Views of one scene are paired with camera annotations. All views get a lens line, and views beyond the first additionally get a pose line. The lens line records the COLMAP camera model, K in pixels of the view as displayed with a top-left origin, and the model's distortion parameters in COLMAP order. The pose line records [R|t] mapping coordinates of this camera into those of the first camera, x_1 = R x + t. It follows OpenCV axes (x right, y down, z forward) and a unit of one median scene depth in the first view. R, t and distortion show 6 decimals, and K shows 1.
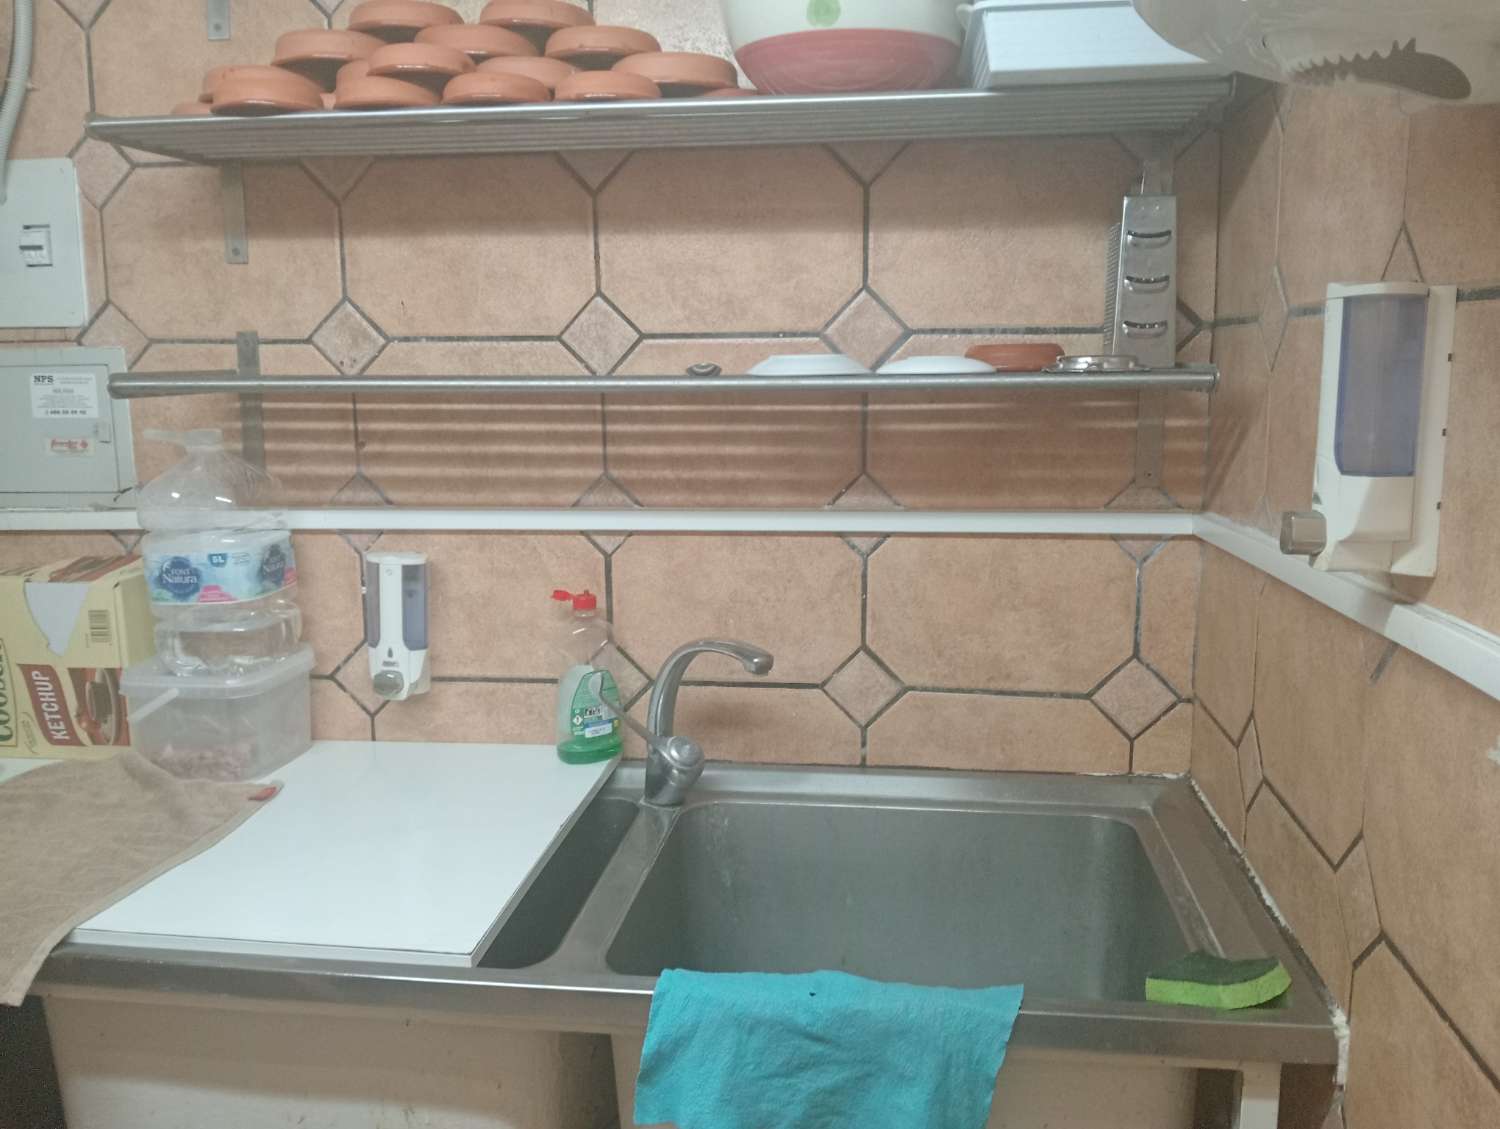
lens RADIAL K [[1234.2, 0, 750.0], [0, 1234.2, 564.5], [0, 0, 1]] dist [0.102682, -0.242200]
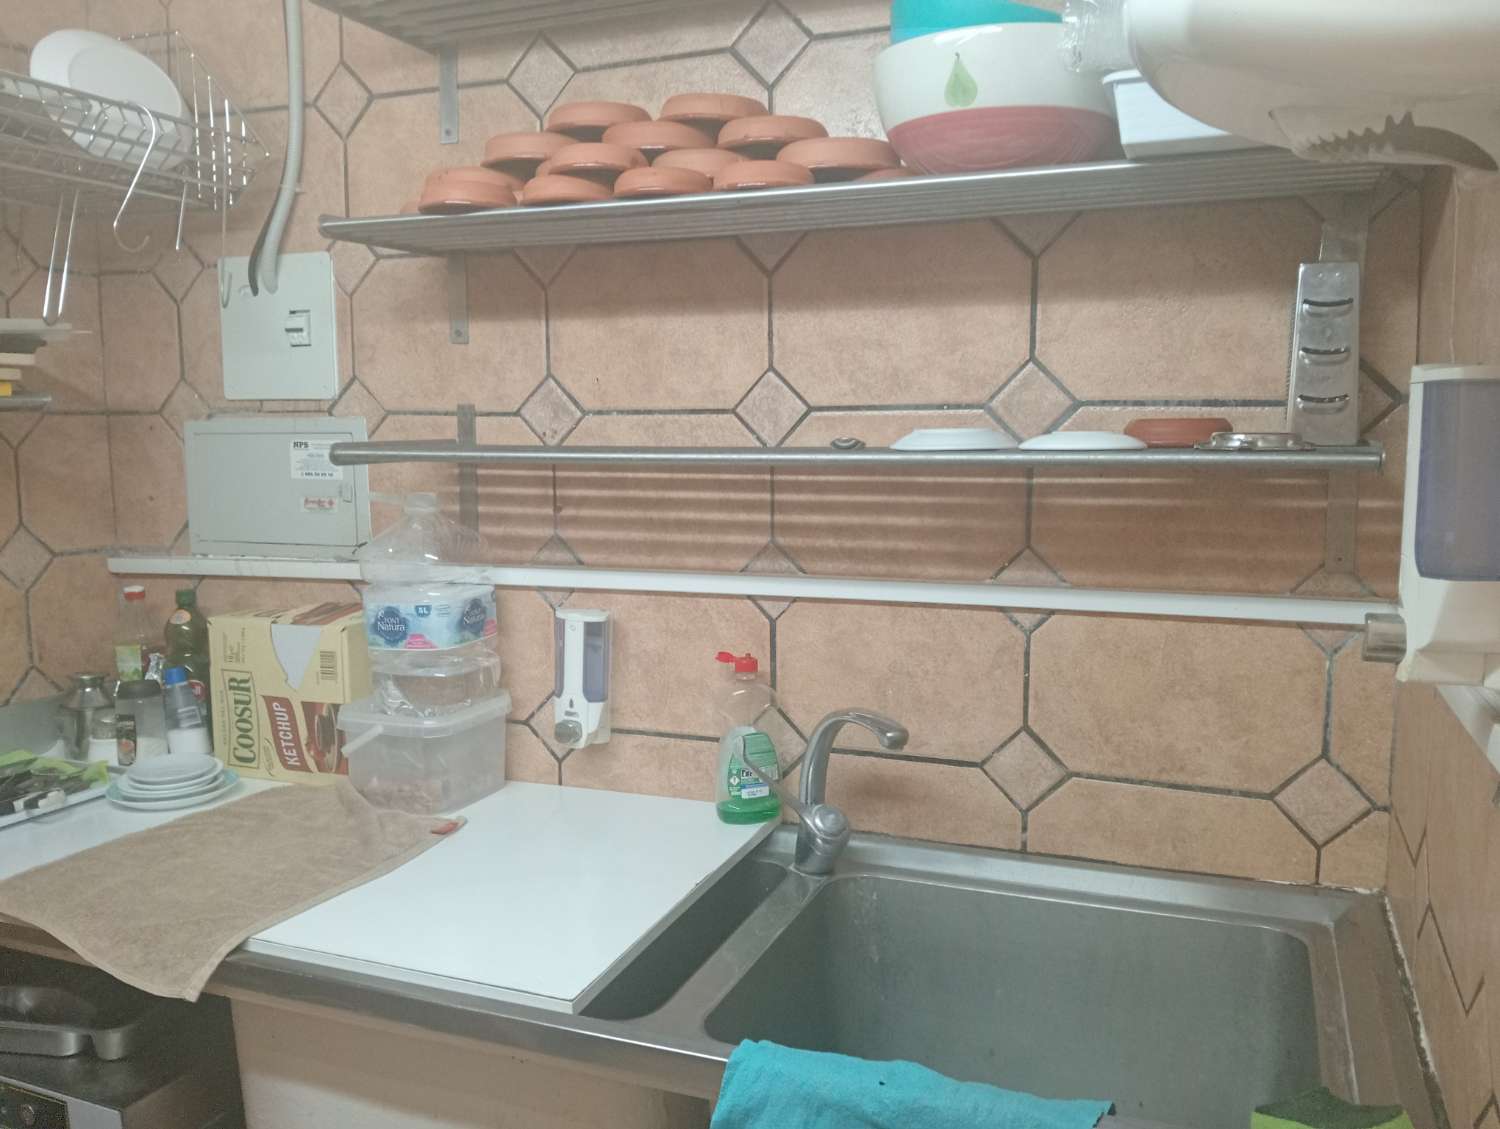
lens RADIAL K [[1227.5, 0, 724.8], [0, 1227.5, 563.6], [0, 0, 1]] dist [0.132142, -0.331432]
pose [[0.968851, 0.030200, -0.245797, 0.099512], [-0.041810, 0.998236, -0.042152, -0.010322], [0.244090, 0.051116, 0.968404, 0.001149]]
